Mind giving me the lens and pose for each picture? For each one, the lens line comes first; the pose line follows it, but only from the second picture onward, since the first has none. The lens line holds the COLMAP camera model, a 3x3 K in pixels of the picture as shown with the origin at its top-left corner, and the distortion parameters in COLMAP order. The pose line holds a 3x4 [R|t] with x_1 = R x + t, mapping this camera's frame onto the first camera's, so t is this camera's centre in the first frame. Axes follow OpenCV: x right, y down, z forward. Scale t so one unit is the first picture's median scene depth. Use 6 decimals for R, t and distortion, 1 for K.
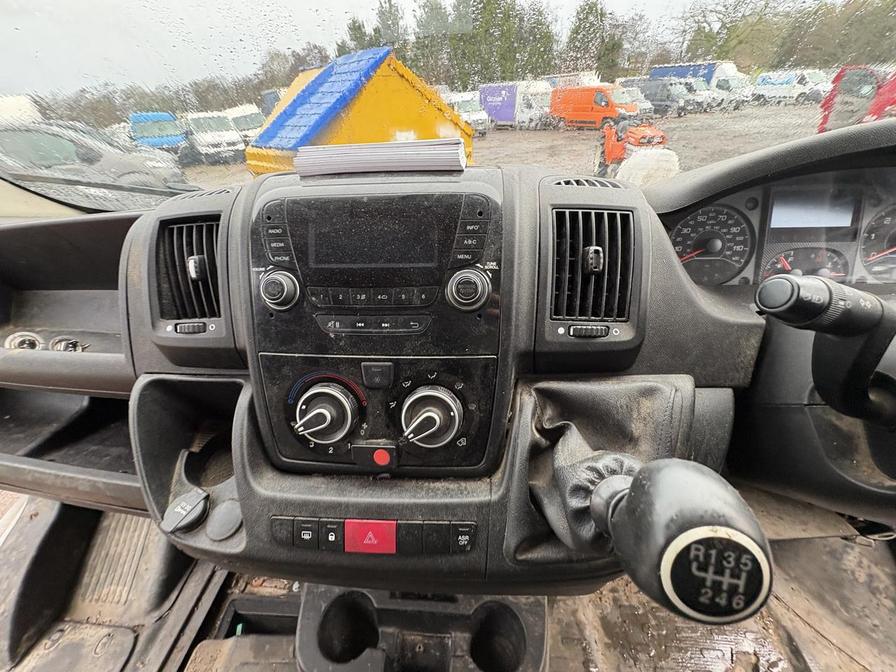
lens RADIAL K [[352.5, 0, 449.4], [0, 352.5, 347.6], [0, 0, 1]] dist [0.007253, -0.003426]
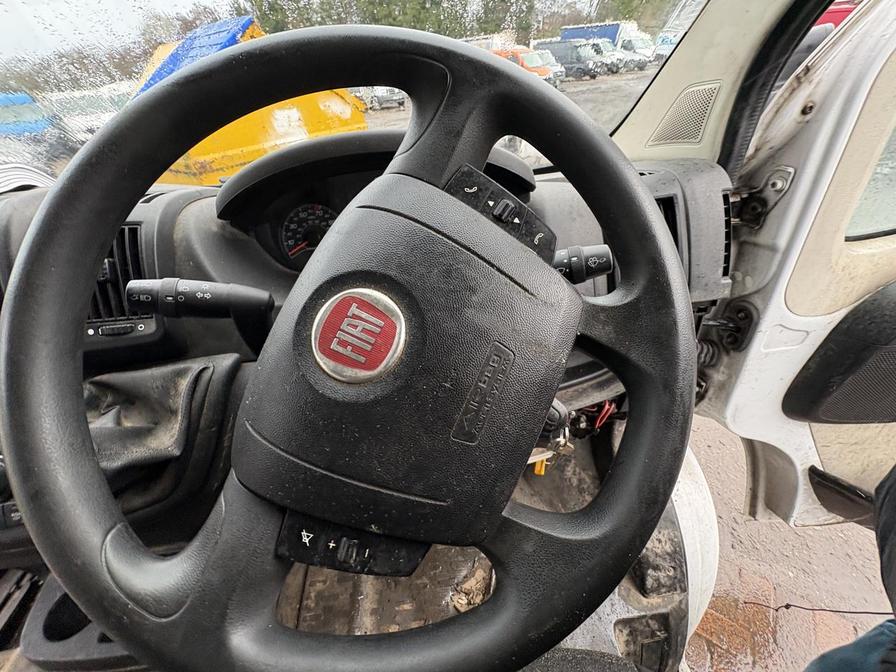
lens RADIAL K [[352.5, 0, 449.4], [0, 352.5, 347.6], [0, 0, 1]] dist [0.007253, -0.003426]
pose [[0.983064, -0.130044, 0.129130, 0.624539], [0.121910, 0.990137, 0.069047, 0.032072], [-0.136836, -0.052136, 0.989221, -0.161101]]
